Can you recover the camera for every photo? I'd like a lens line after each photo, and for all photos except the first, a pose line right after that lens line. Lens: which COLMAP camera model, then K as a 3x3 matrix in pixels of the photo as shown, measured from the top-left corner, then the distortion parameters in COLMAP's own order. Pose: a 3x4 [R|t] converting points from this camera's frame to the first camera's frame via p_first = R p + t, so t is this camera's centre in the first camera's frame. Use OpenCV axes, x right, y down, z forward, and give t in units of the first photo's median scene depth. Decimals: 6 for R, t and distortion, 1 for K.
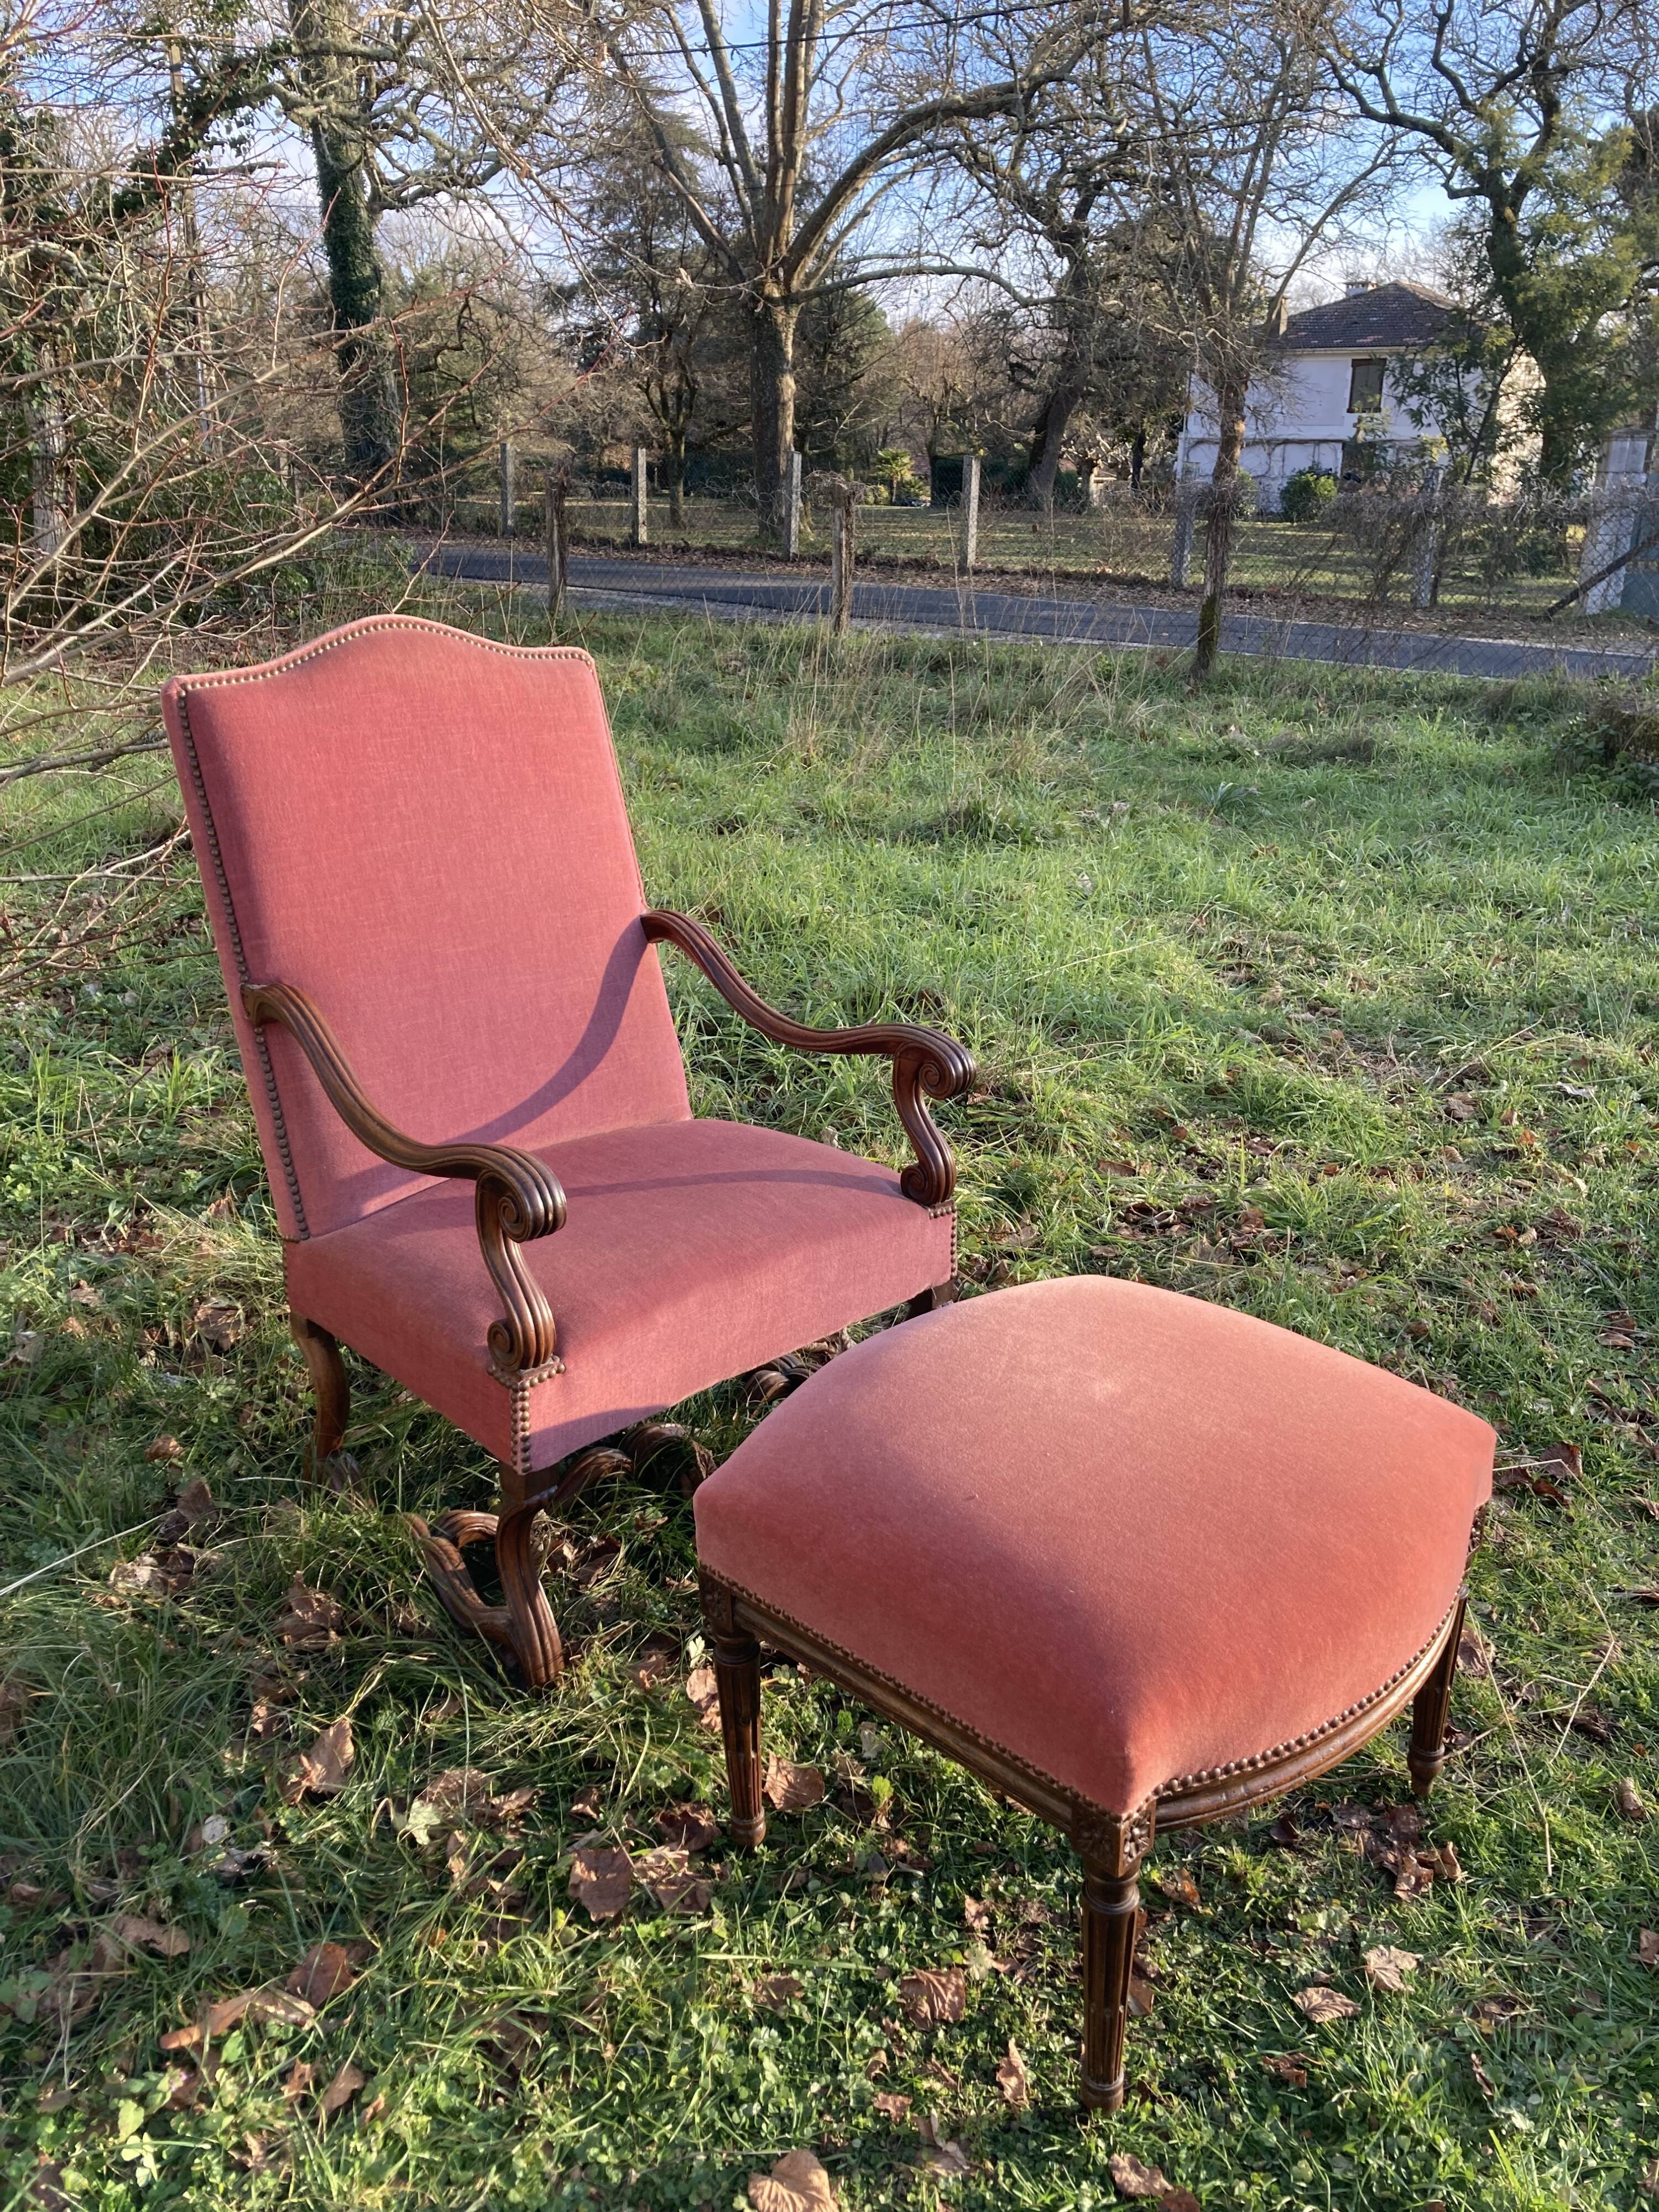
lens RADIAL K [[1817.8, 0, 864.5], [0, 1817.8, 1102.4], [0, 0, 1]] dist [0.014013, -0.006185]
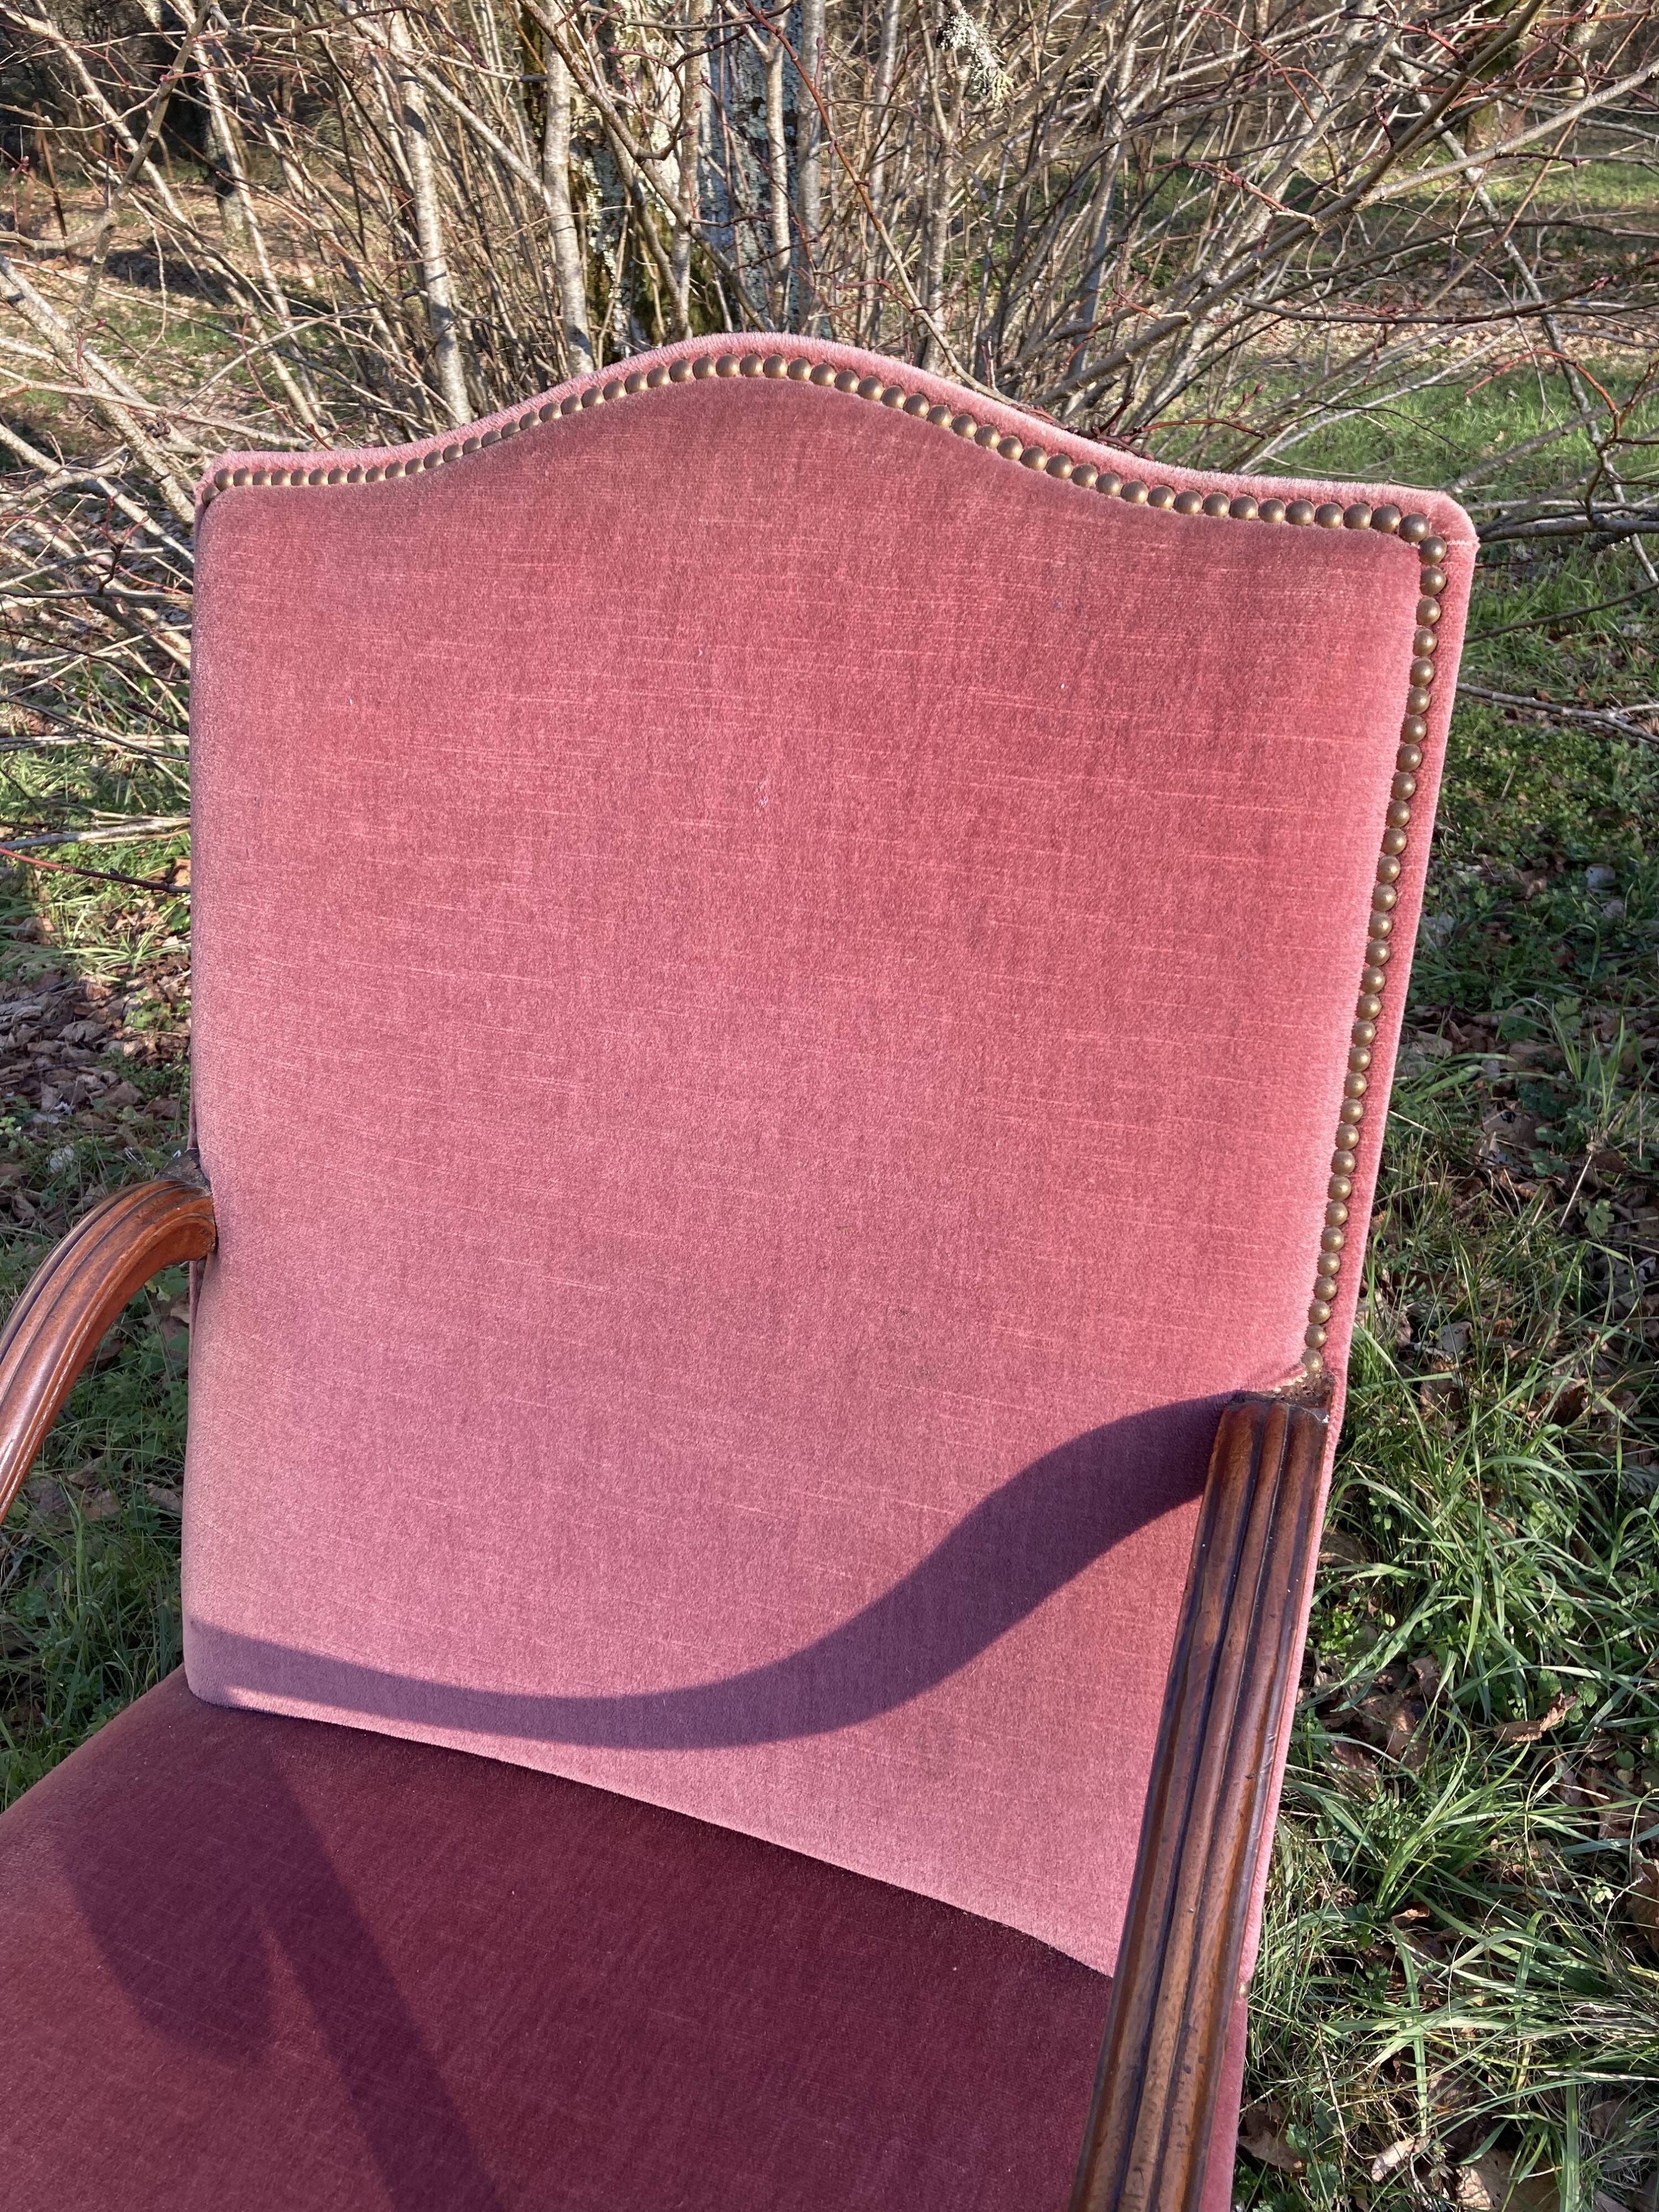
lens RADIAL K [[1789.2, 0, 814.9], [0, 1789.2, 1144.8], [0, 0, 1]] dist [0.203730, -0.538401]
pose [[0.381685, 0.435538, -0.815244, 0.088467], [-0.262755, 0.896758, 0.356068, -0.246973], [0.886158, 0.078303, 0.456719, 0.837718]]
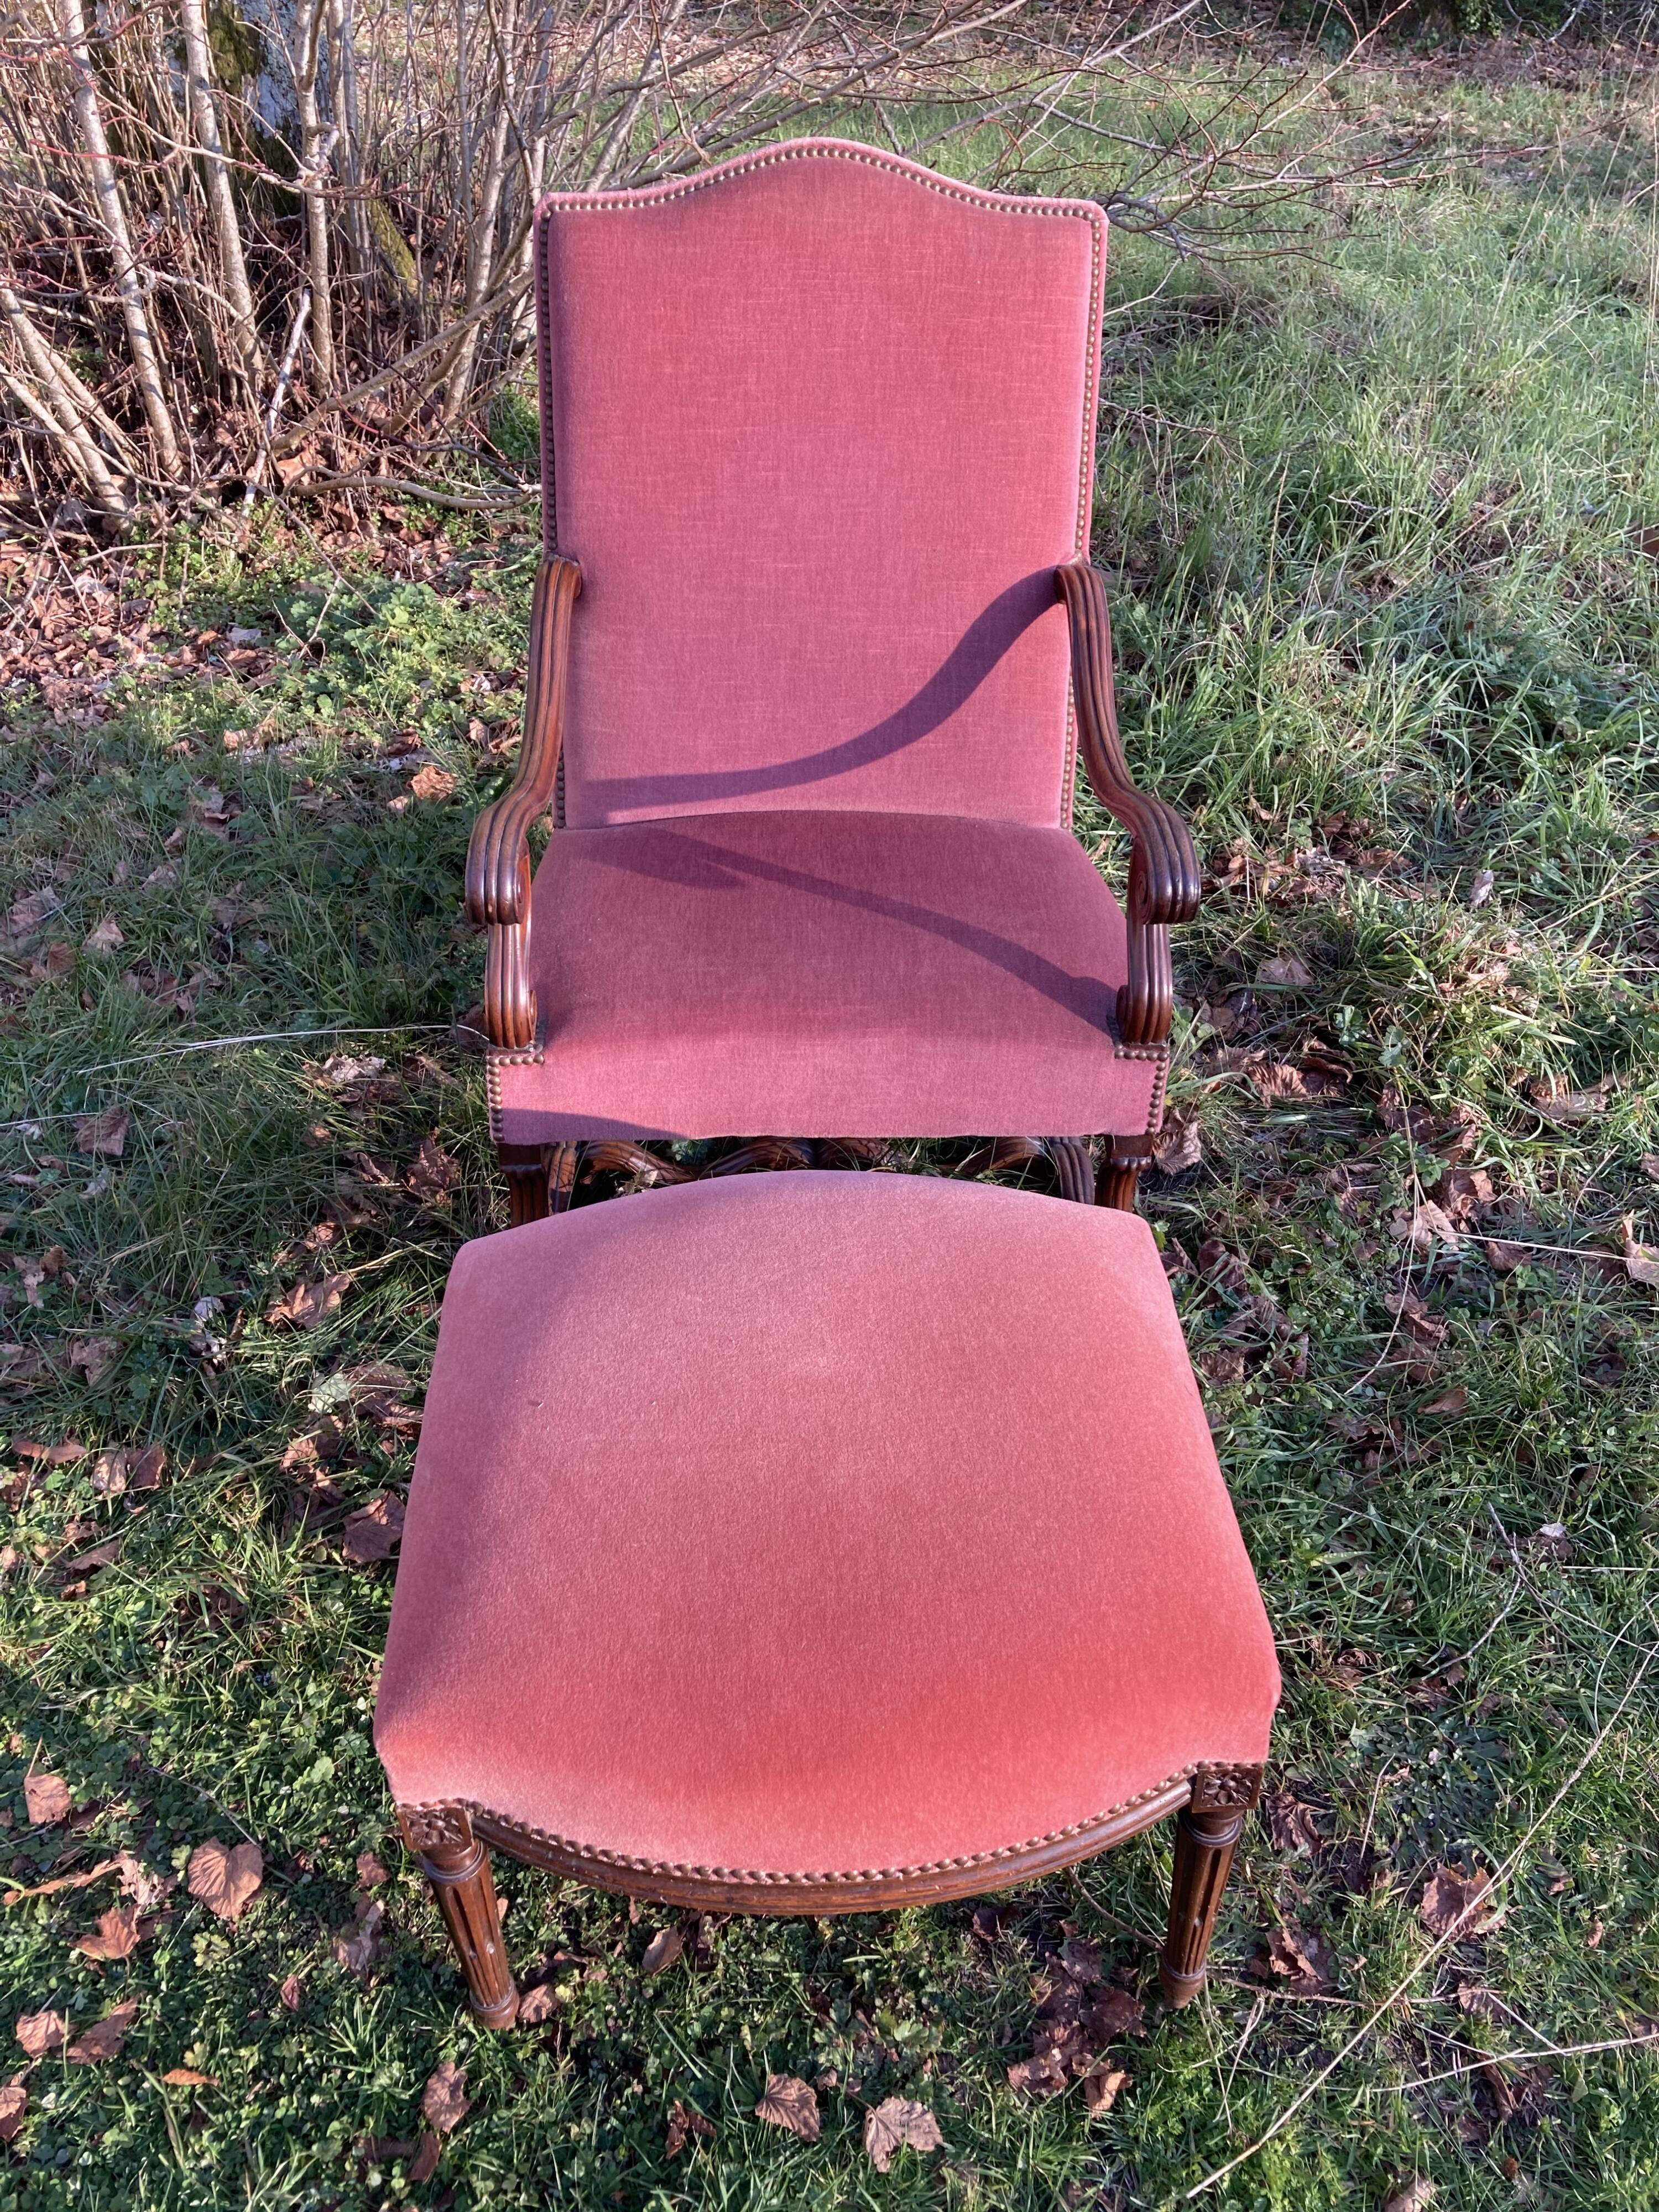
lens RADIAL K [[1835.4, 0, 824.6], [0, 1835.4, 1121.1], [0, 0, 1]] dist [0.024554, -0.004078]
pose [[0.725833, 0.412648, -0.550352, 0.379729], [-0.235158, 0.900731, 0.365218, -0.165054], [0.646426, -0.135668, 0.750818, 0.293931]]
